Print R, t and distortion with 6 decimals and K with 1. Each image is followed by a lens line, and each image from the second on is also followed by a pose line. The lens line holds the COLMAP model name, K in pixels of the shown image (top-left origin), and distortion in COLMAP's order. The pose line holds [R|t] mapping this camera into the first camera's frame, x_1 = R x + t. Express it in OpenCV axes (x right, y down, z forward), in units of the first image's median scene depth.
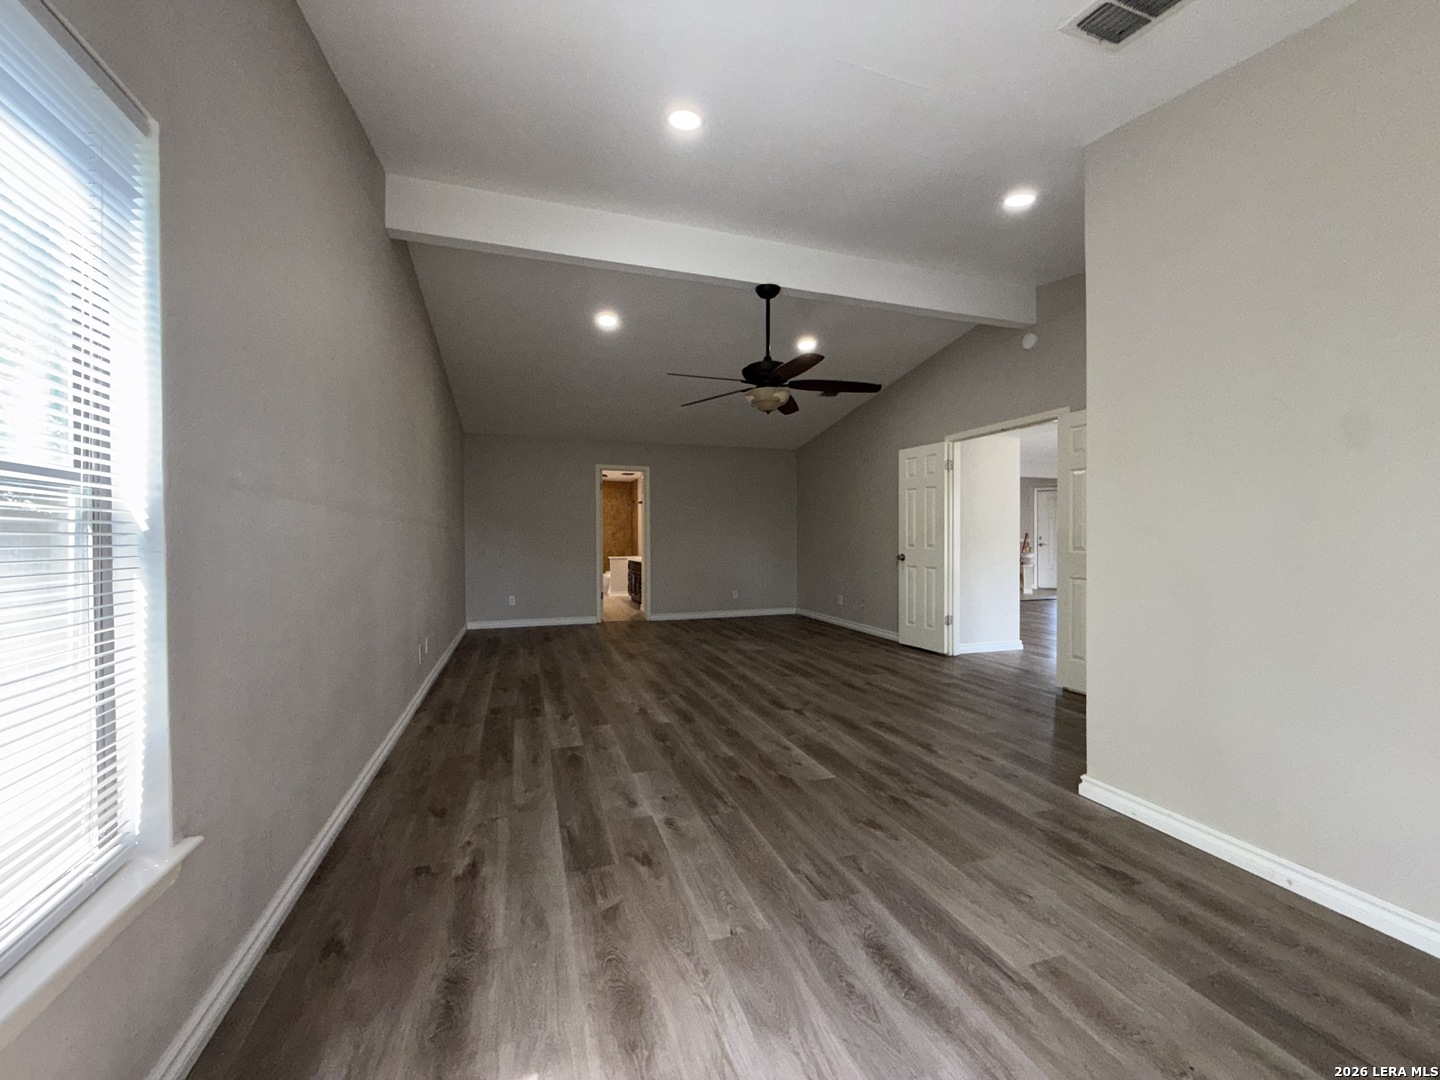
lens RADIAL K [[575.9, 0, 715.8], [0, 575.9, 540.9], [0, 0, 1]] dist [0.000348, 0.000274]
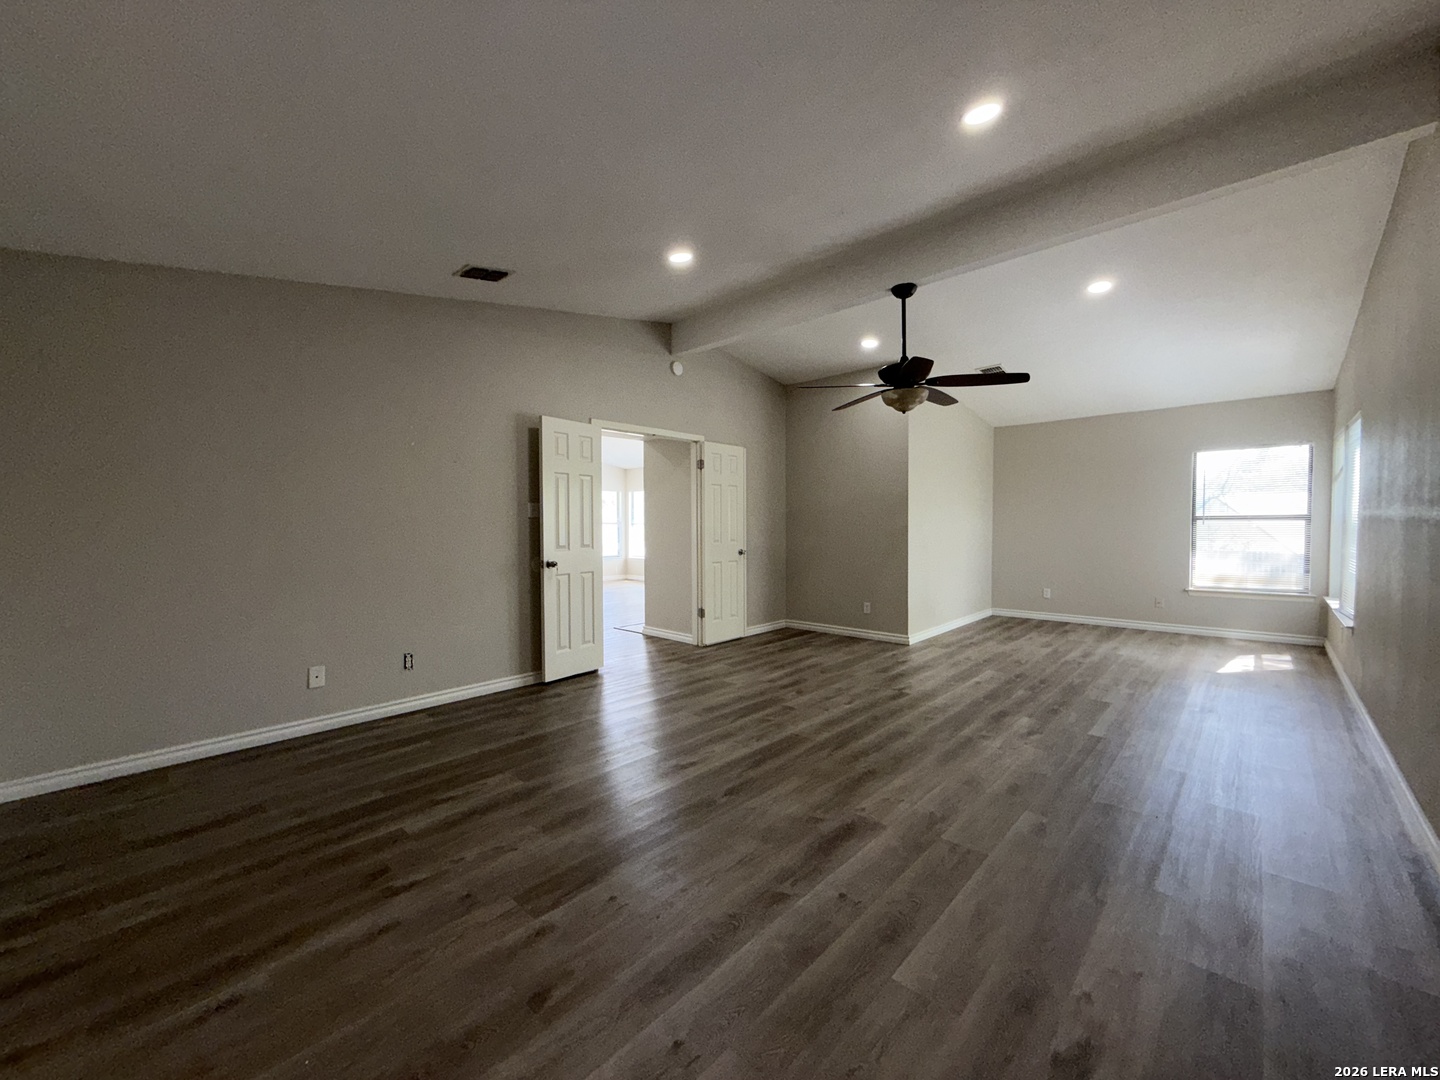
lens RADIAL K [[575.9, 0, 715.8], [0, 575.9, 540.9], [0, 0, 1]] dist [0.000348, 0.000274]
pose [[-0.475388, -0.021305, 0.879518, -0.655763], [0.010775, 0.999491, 0.030035, -0.032356], [-0.879710, 0.023755, -0.474916, 1.803078]]
